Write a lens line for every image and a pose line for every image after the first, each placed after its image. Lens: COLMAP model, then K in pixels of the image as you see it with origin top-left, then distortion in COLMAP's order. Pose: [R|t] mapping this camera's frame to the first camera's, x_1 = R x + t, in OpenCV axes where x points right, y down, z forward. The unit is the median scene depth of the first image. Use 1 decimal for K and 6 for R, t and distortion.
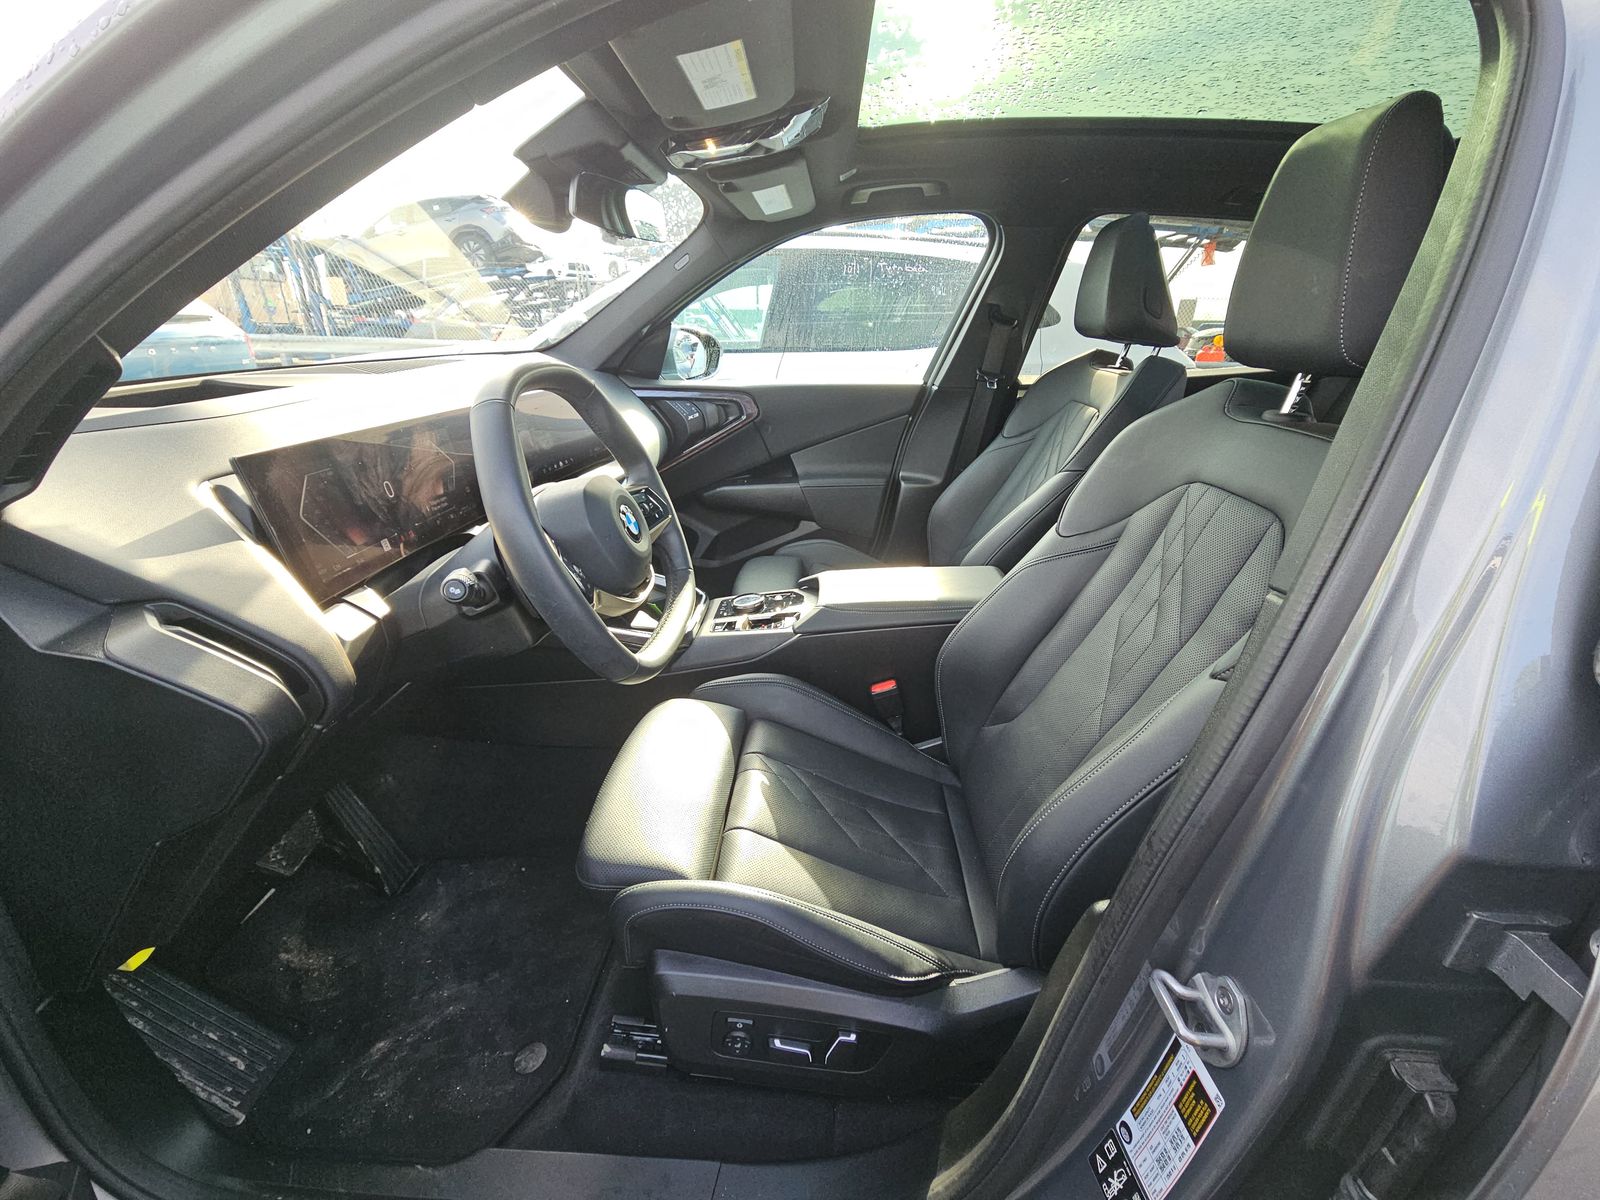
lens RADIAL K [[643.3, 0, 804.3], [0, 643.3, 600.8], [0, 0, 1]] dist [0.021853, -0.014315]
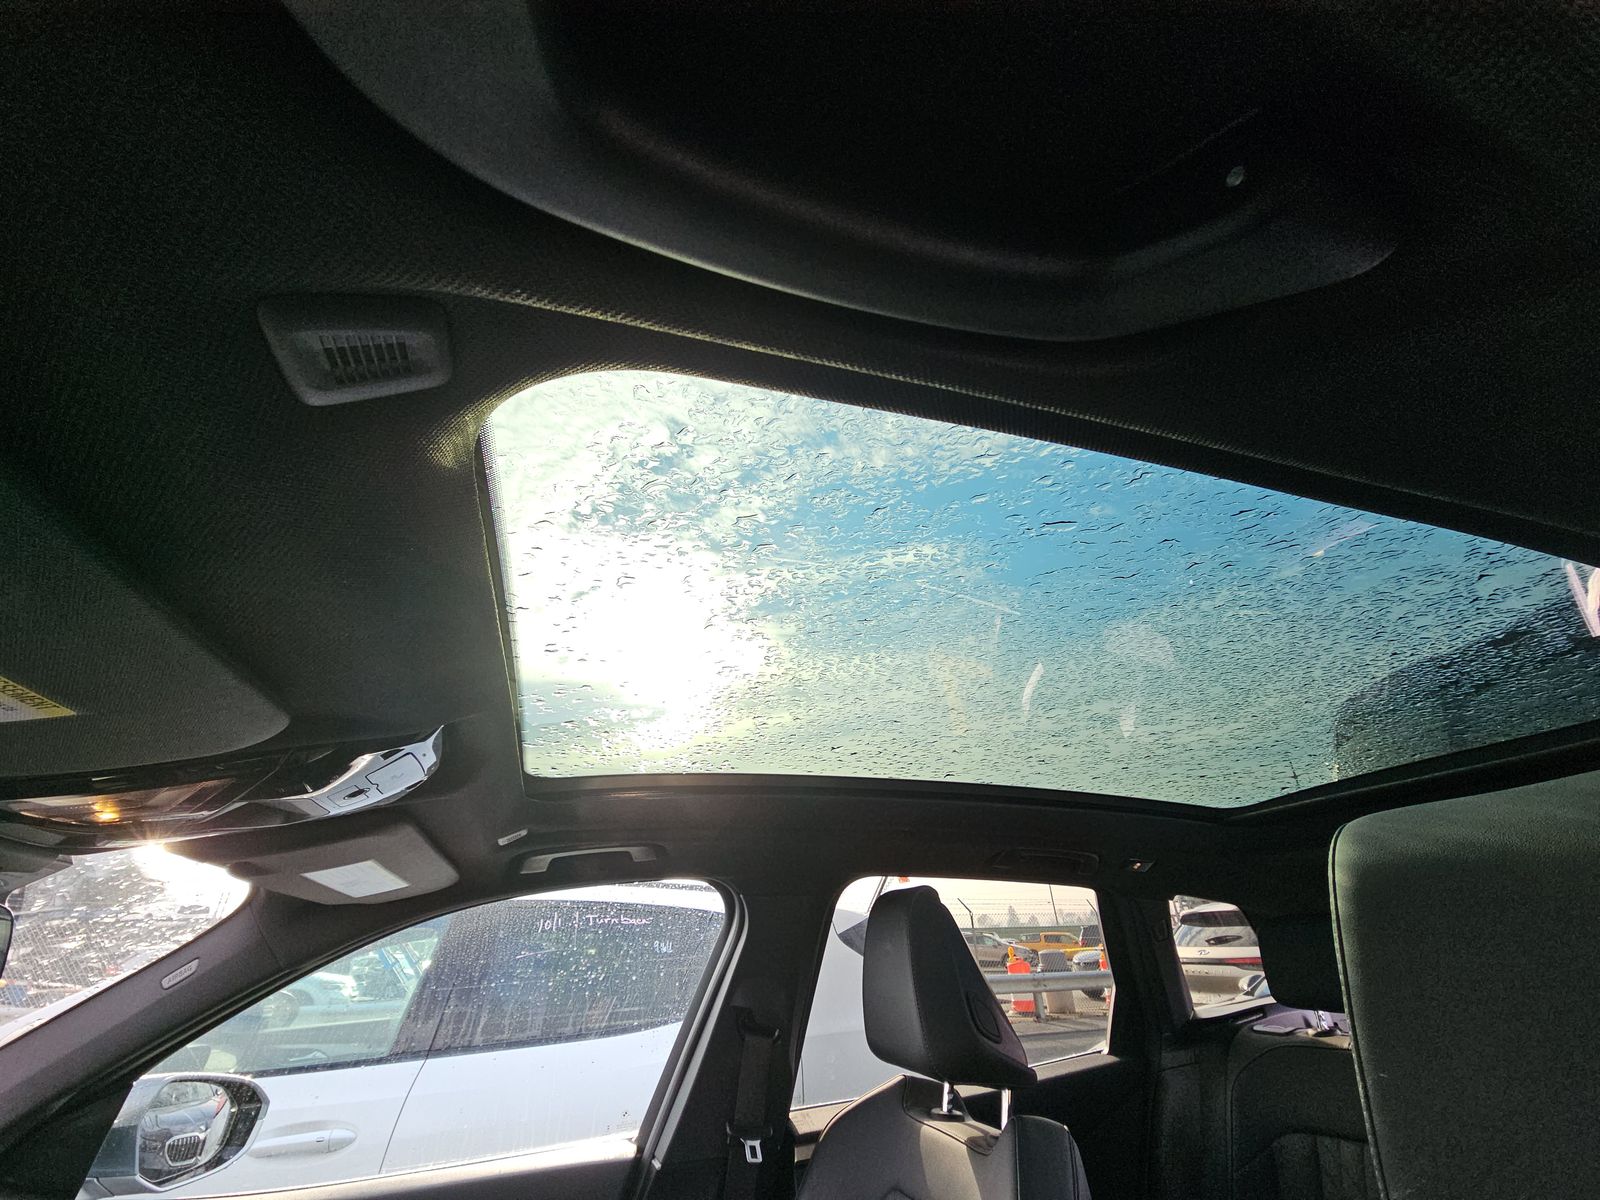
lens RADIAL K [[643.3, 0, 804.3], [0, 643.3, 600.8], [0, 0, 1]] dist [0.021853, -0.014315]
pose [[0.929919, 0.127443, 0.344976, 0.080274], [0.189189, 0.638623, -0.745901, -0.249368], [-0.315370, 0.758894, 0.569757, 0.328672]]
